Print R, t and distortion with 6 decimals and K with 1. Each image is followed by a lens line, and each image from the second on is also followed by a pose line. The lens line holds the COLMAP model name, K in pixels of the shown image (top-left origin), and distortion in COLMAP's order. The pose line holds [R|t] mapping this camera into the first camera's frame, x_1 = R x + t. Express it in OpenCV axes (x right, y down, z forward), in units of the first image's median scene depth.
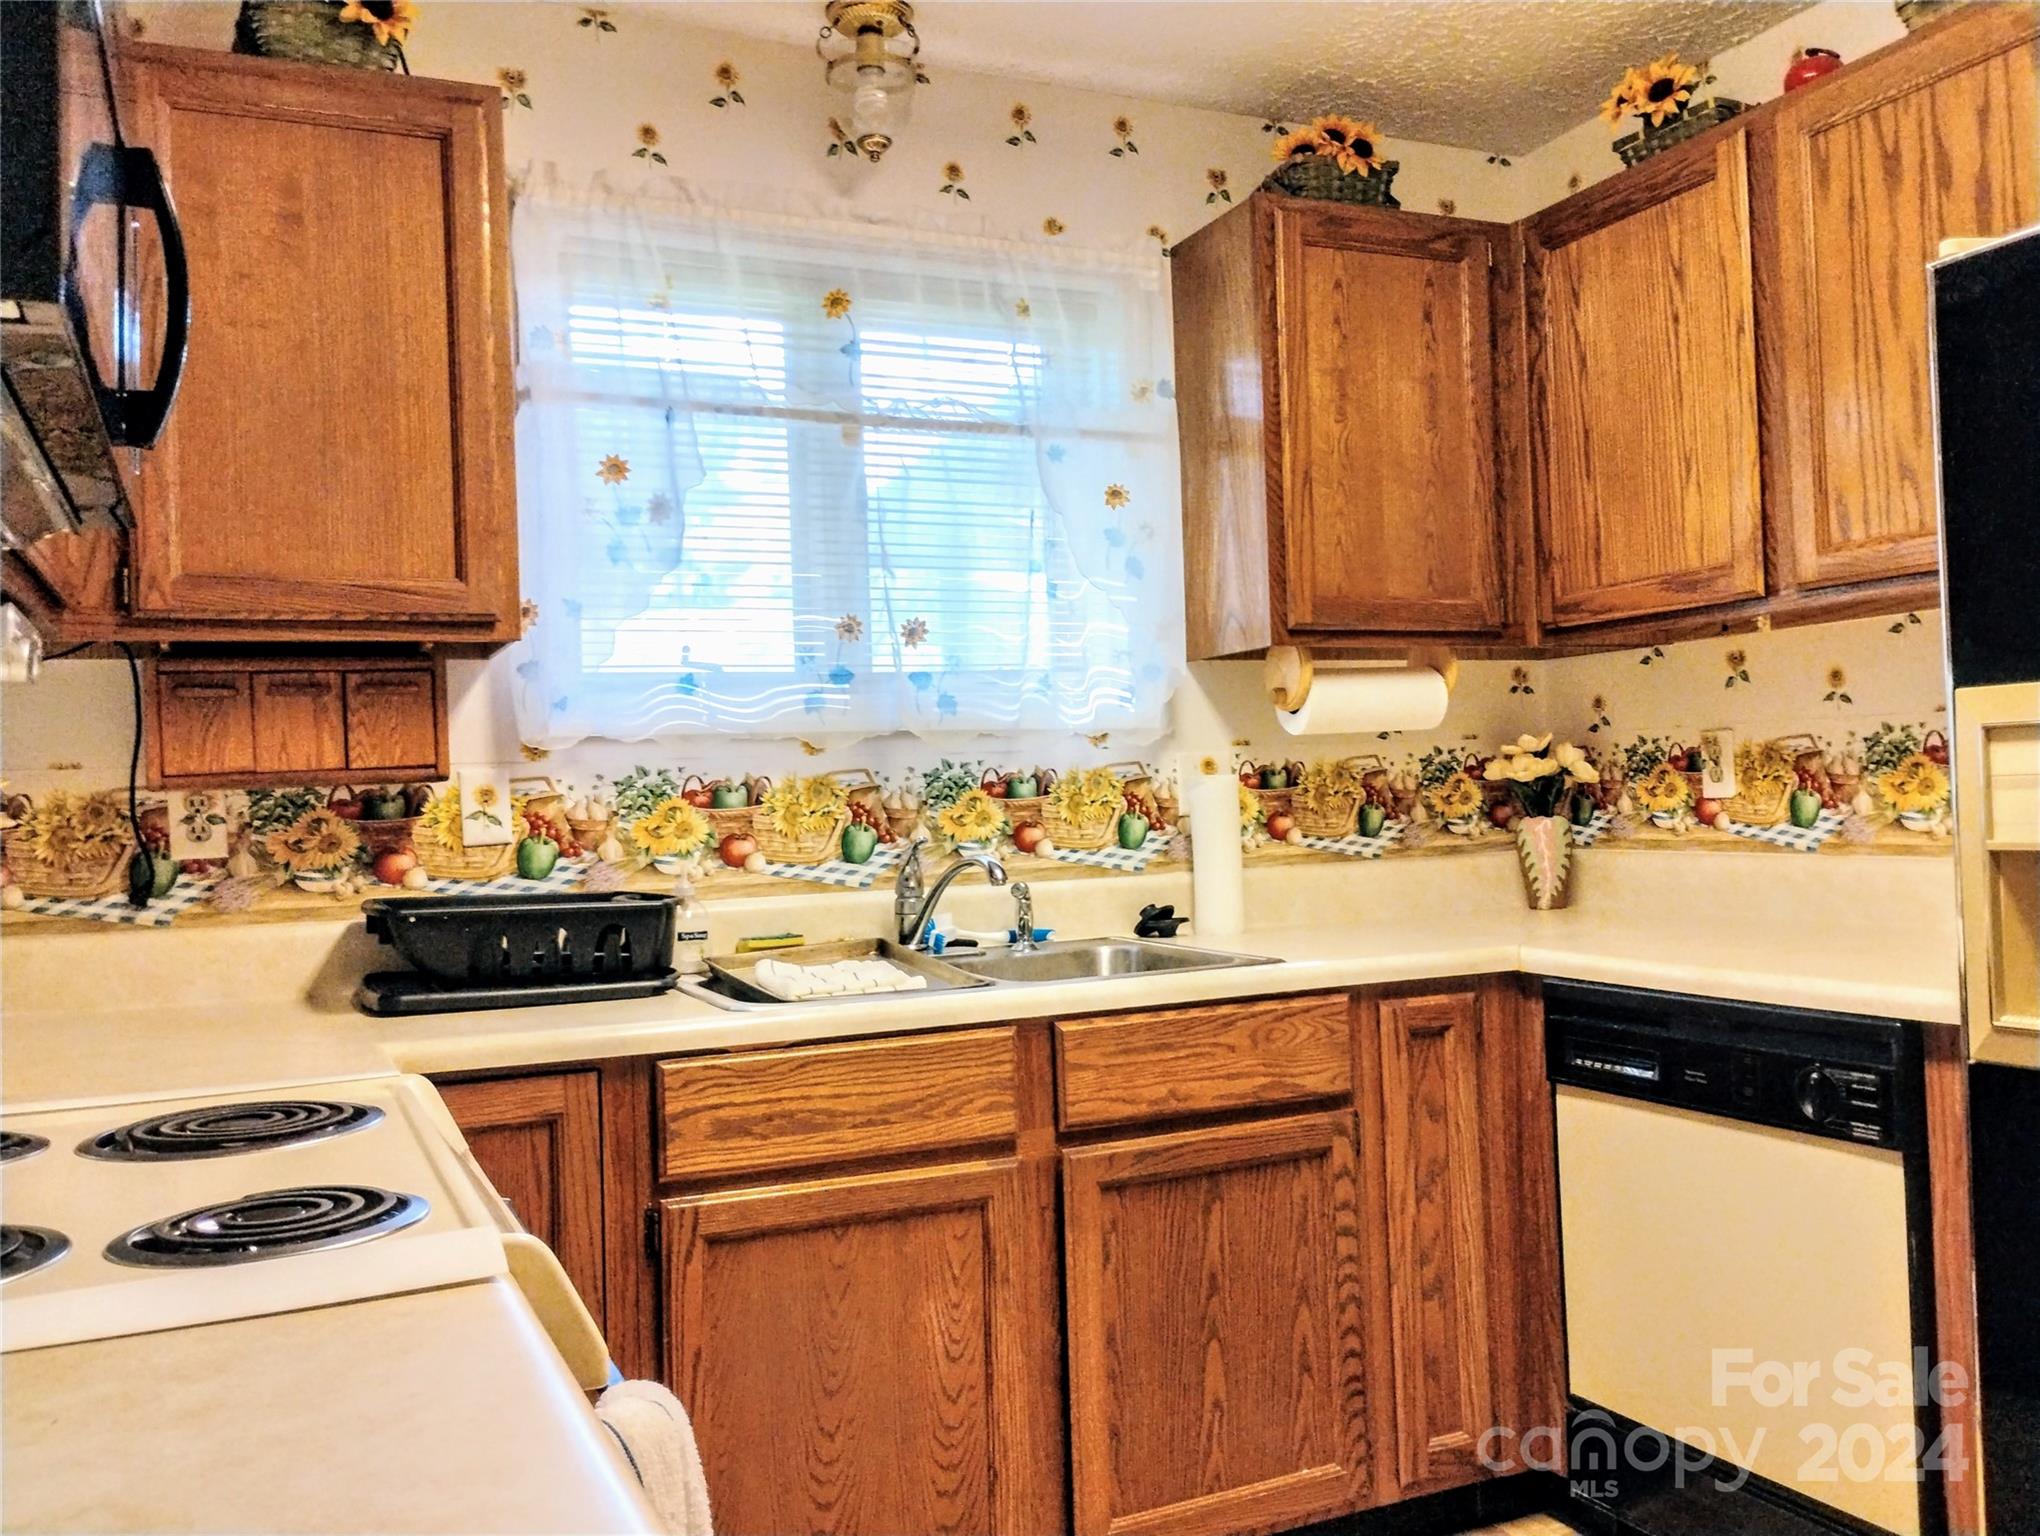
lens RADIAL K [[1667.7, 0, 1034.1], [0, 1667.7, 779.2], [0, 0, 1]] dist [0.033551, -0.064591]
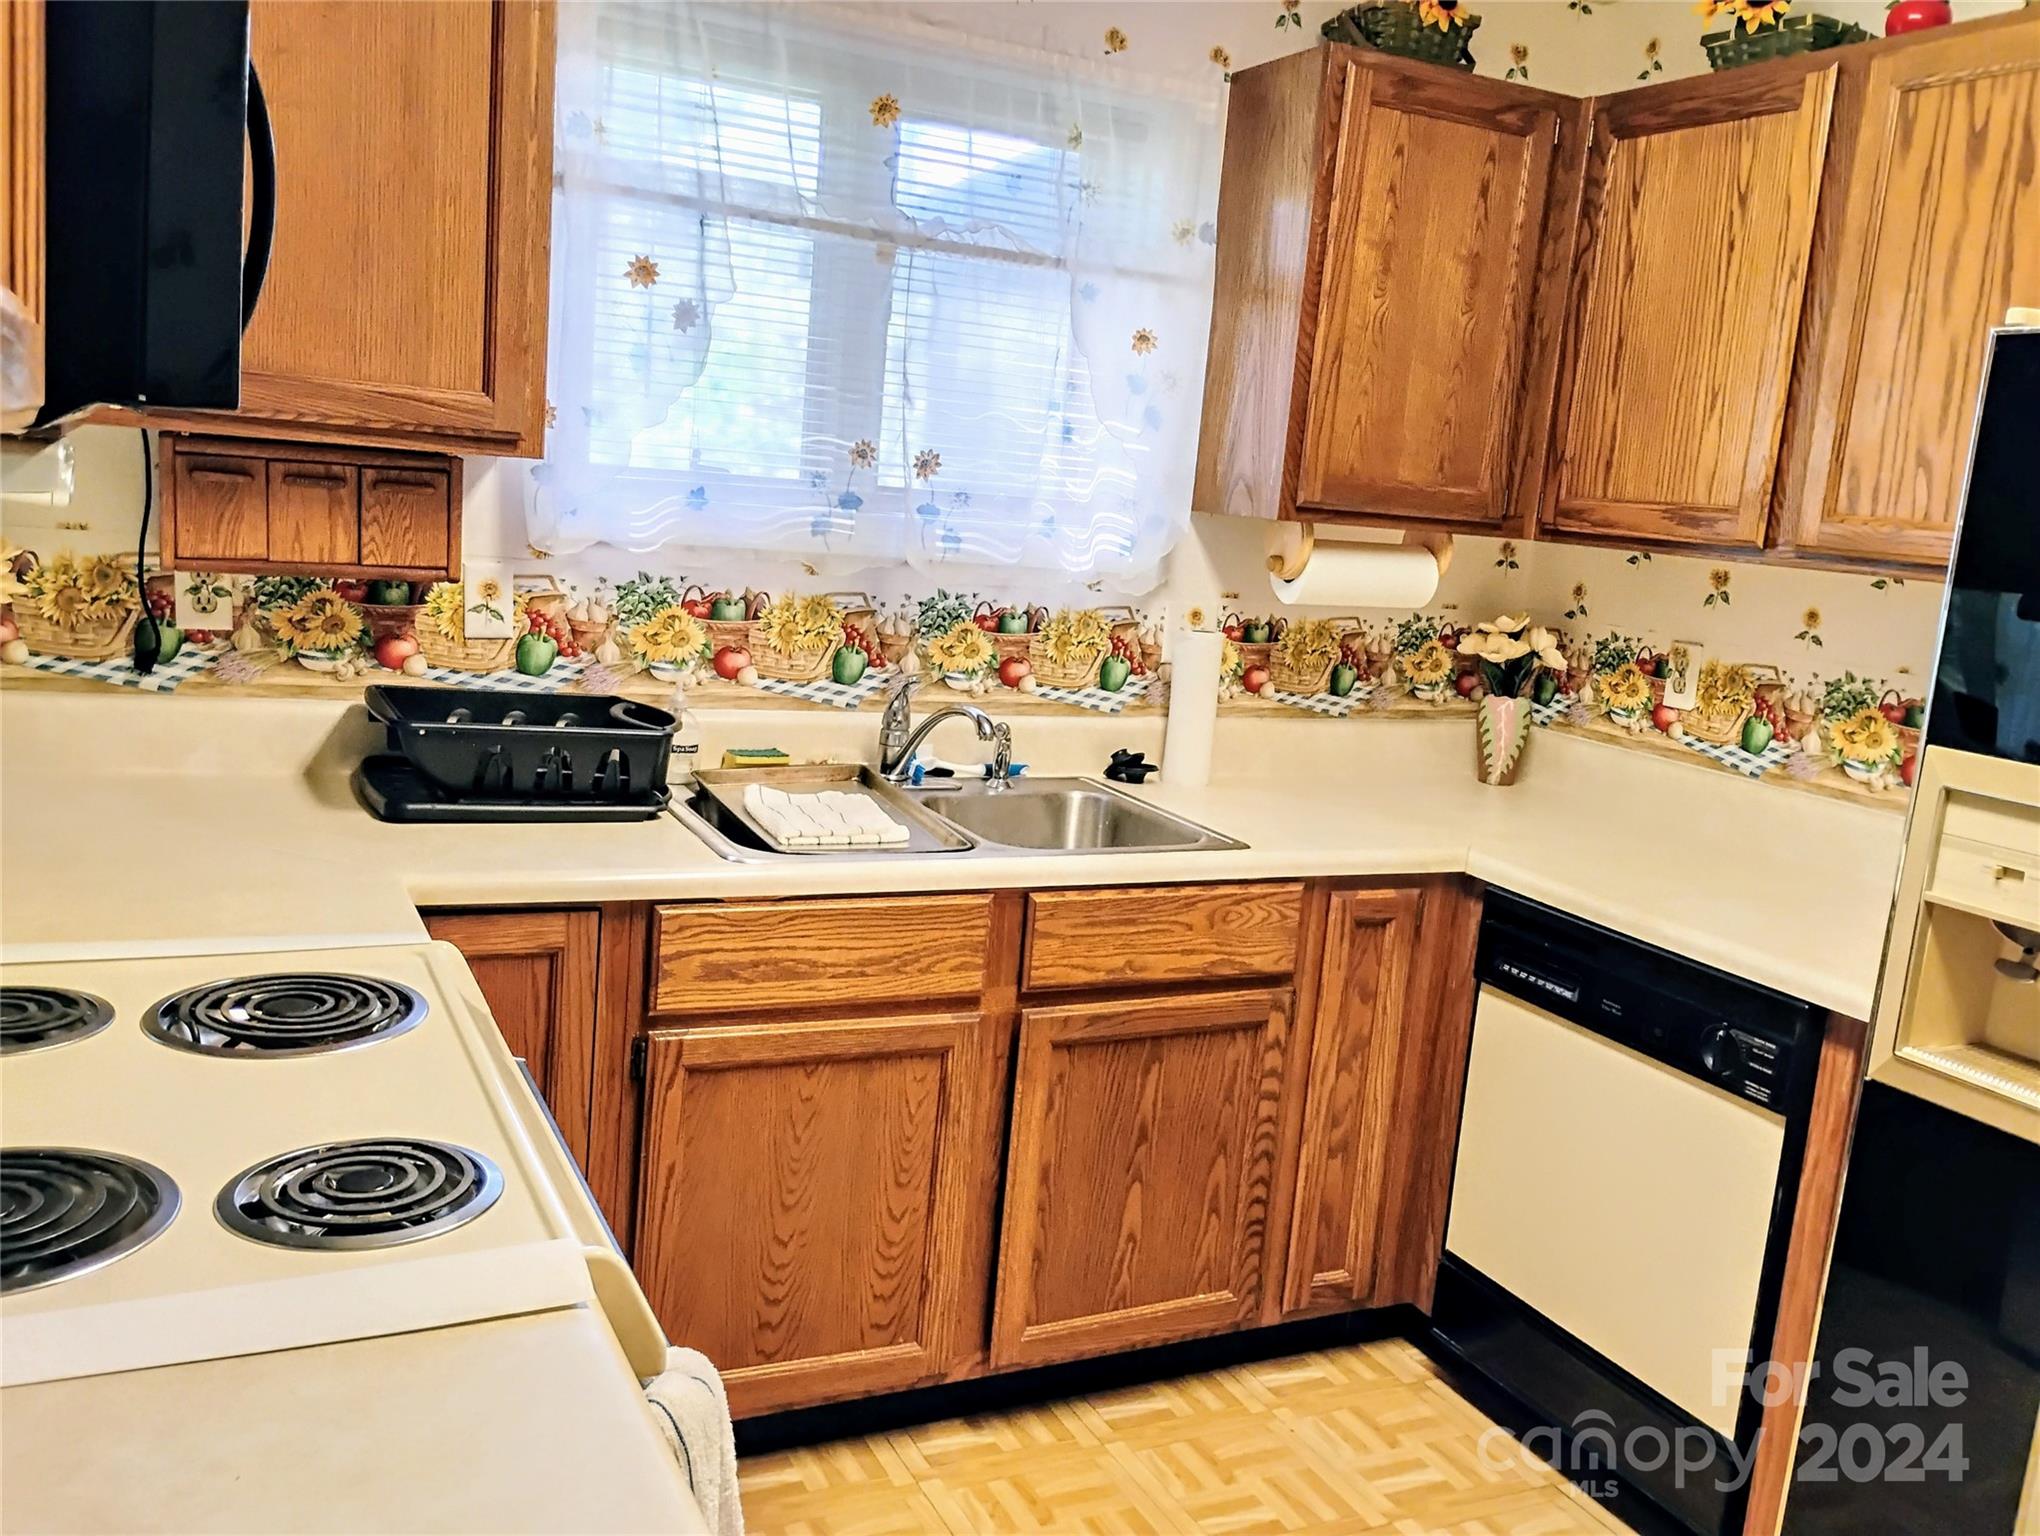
lens RADIAL K [[1667.7, 0, 1030.5], [0, 1667.7, 776.5], [0, 0, 1]] dist [0.033551, -0.064591]
pose [[0.992136, 0.114767, 0.049954, -0.042103], [-0.122092, 0.975268, 0.184244, -0.105445], [-0.027574, -0.188894, 0.981610, -0.018651]]
